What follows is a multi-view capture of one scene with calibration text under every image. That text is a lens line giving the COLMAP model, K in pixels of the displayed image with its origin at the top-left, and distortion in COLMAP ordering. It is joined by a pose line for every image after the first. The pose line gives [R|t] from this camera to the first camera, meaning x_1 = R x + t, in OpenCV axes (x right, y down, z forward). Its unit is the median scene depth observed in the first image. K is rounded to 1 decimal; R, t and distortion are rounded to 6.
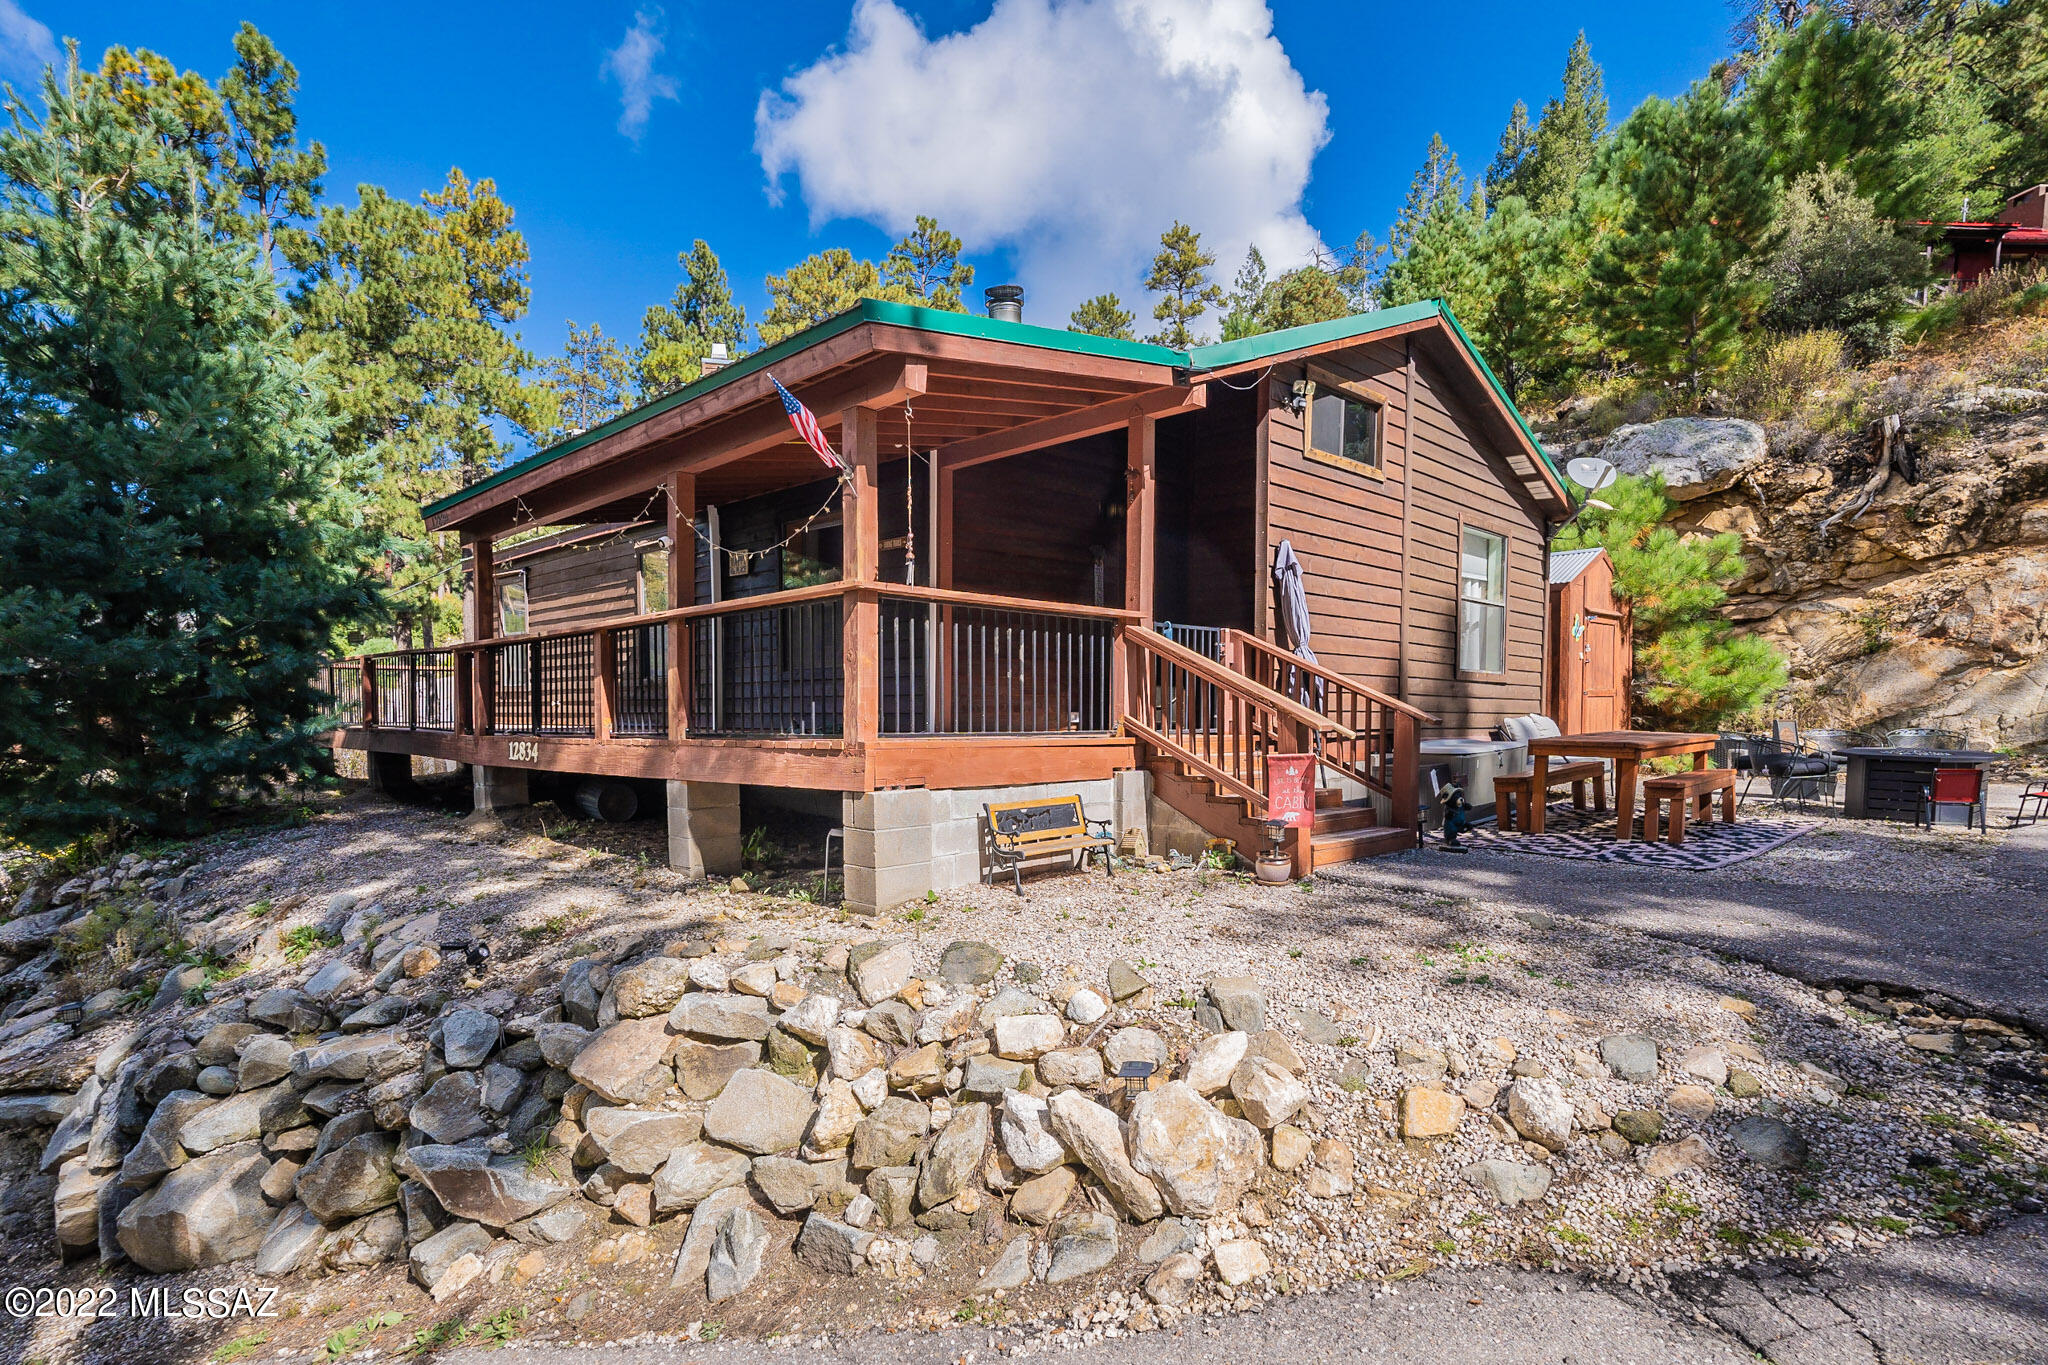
lens RADIAL K [[1072.2, 0, 1034.5], [0, 1072.2, 756.4], [0, 0, 1]] dist [-0.018709, 0.037785]
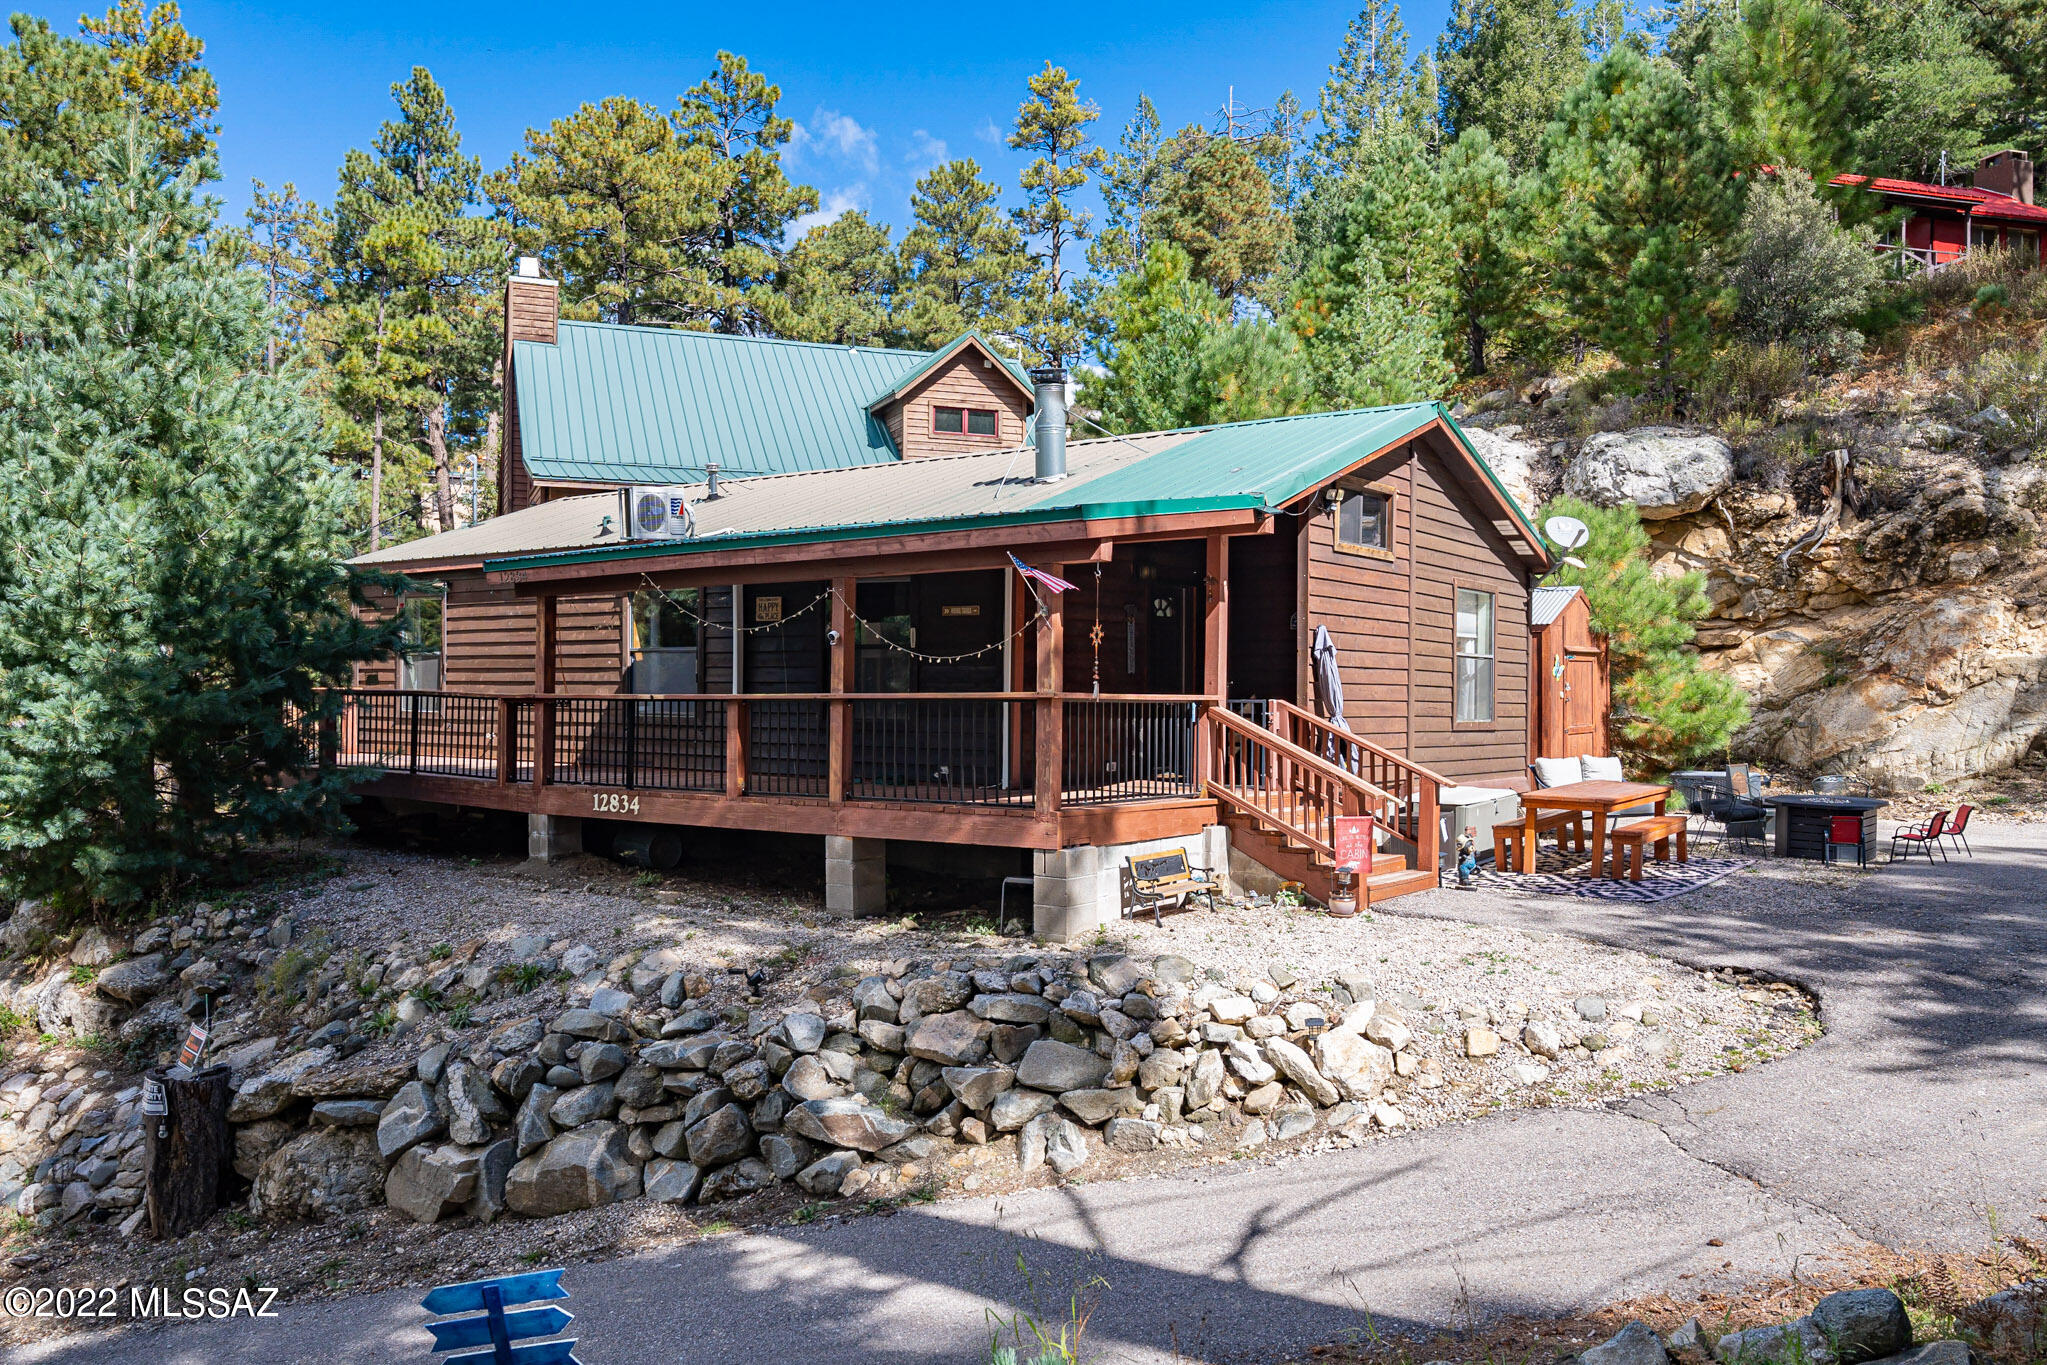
lens RADIAL K [[1509.5, 0, 1023.5], [0, 1509.5, 682.5], [0, 0, 1]] dist [-0.025883, 0.000420]
pose [[0.991826, 0.008057, 0.127343, -0.302420], [-0.001458, 0.998655, -0.051830, -0.053158], [-0.127589, 0.051221, 0.990504, -0.596692]]
